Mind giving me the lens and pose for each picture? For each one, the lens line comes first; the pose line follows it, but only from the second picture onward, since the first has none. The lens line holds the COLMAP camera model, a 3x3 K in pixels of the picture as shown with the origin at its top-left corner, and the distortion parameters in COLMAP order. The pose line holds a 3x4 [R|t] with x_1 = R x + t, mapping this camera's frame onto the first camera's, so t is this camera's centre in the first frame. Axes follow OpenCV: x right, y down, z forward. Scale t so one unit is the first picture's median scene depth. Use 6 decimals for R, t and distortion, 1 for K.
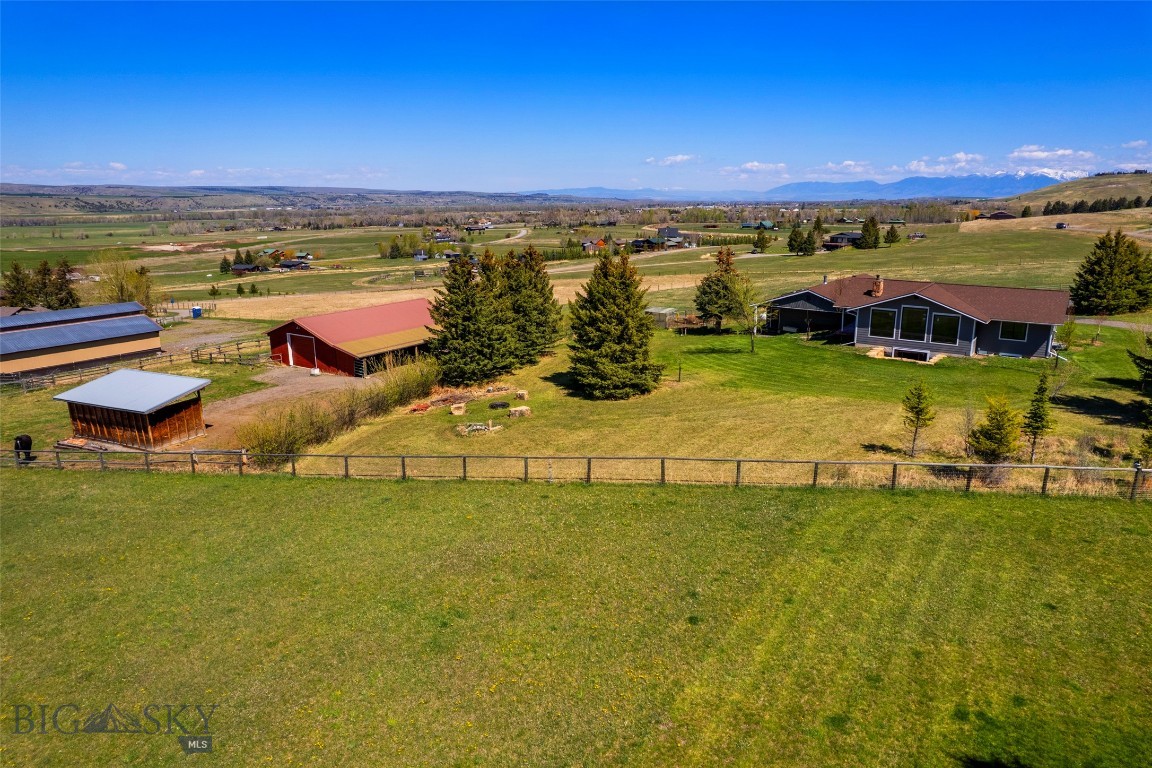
lens RADIAL K [[746.3, 0, 576.0], [0, 746.3, 384.0], [0, 0, 1]] dist [-0.069893, 0.056640]
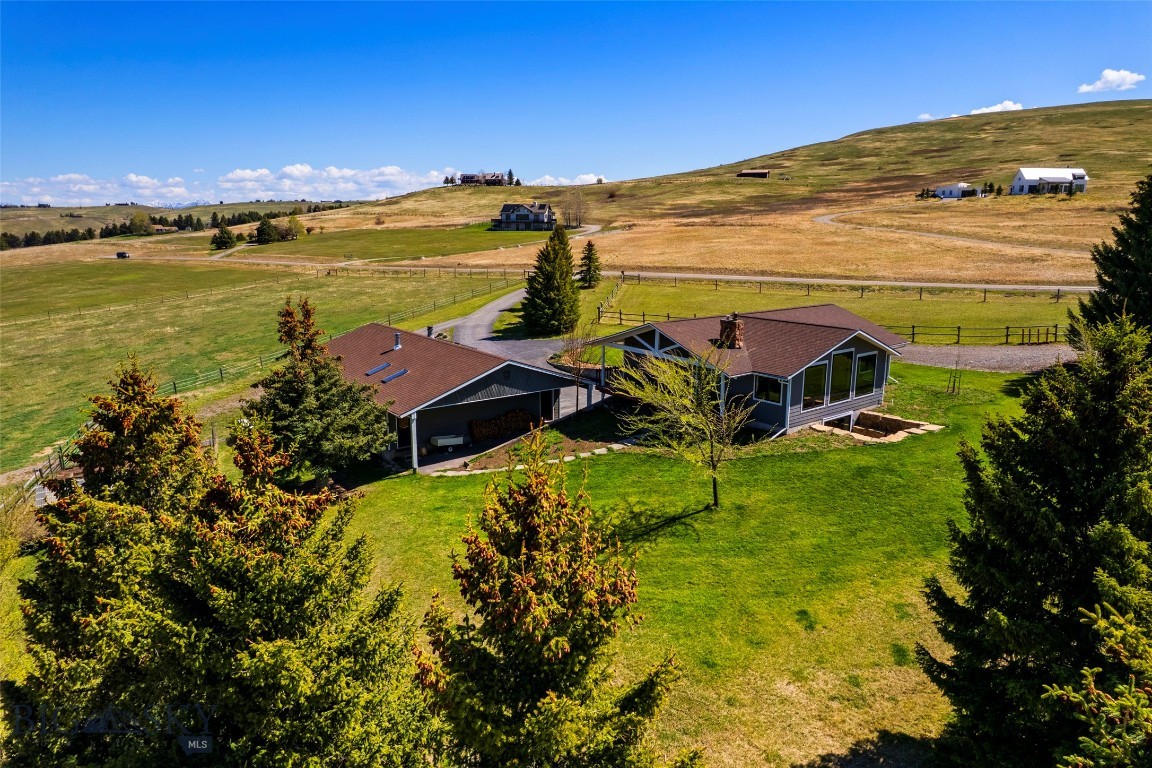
lens RADIAL K [[738.3, 0, 577.8], [0, 738.3, 385.9], [0, 0, 1]] dist [-0.084058, 0.077574]
pose [[0.289355, -0.198051, 0.936509, -0.044235], [0.234498, 0.963216, 0.131245, -0.043075], [-0.928054, 0.181633, 0.325154, 0.203029]]
